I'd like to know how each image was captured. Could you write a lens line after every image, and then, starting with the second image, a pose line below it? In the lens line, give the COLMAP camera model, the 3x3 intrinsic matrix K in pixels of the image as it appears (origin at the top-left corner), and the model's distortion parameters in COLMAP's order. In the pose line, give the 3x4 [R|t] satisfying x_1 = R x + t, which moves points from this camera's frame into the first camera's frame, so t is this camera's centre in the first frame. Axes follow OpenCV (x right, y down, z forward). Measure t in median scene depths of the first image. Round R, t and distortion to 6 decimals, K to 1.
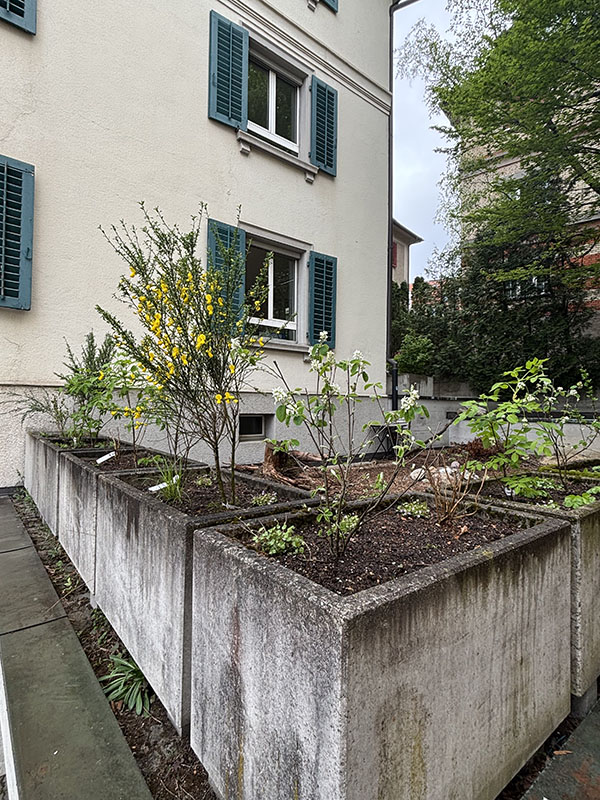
lens RADIAL K [[417.7, 0, 300.3], [0, 417.7, 399.8], [0, 0, 1]] dist [-0.000879, -0.000046]
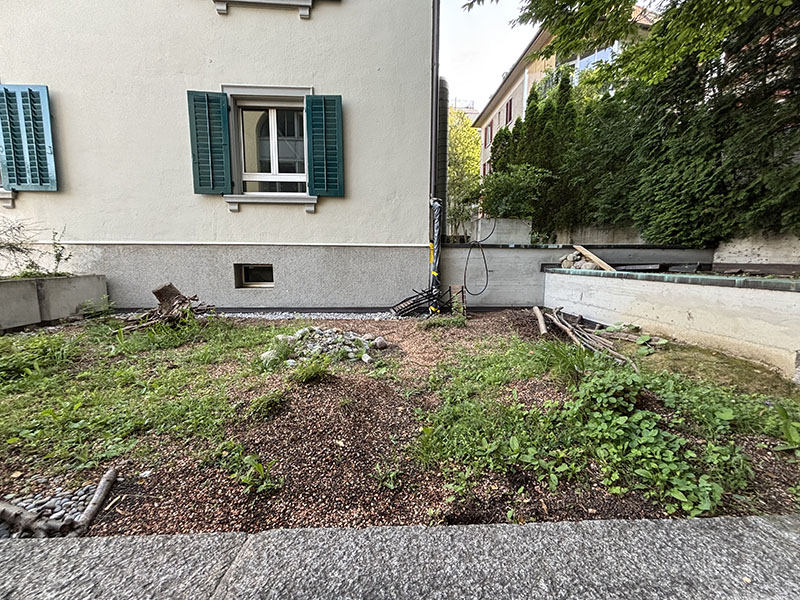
lens RADIAL K [[321.5, 0, 398.8], [0, 321.5, 298.7], [0, 0, 1]] dist [0.000572, 0.000061]
pose [[0.814968, 0.067528, -0.575558, 0.654503], [0.011809, 0.991046, 0.132996, 0.015222], [0.579386, -0.115184, 0.806874, 0.458411]]
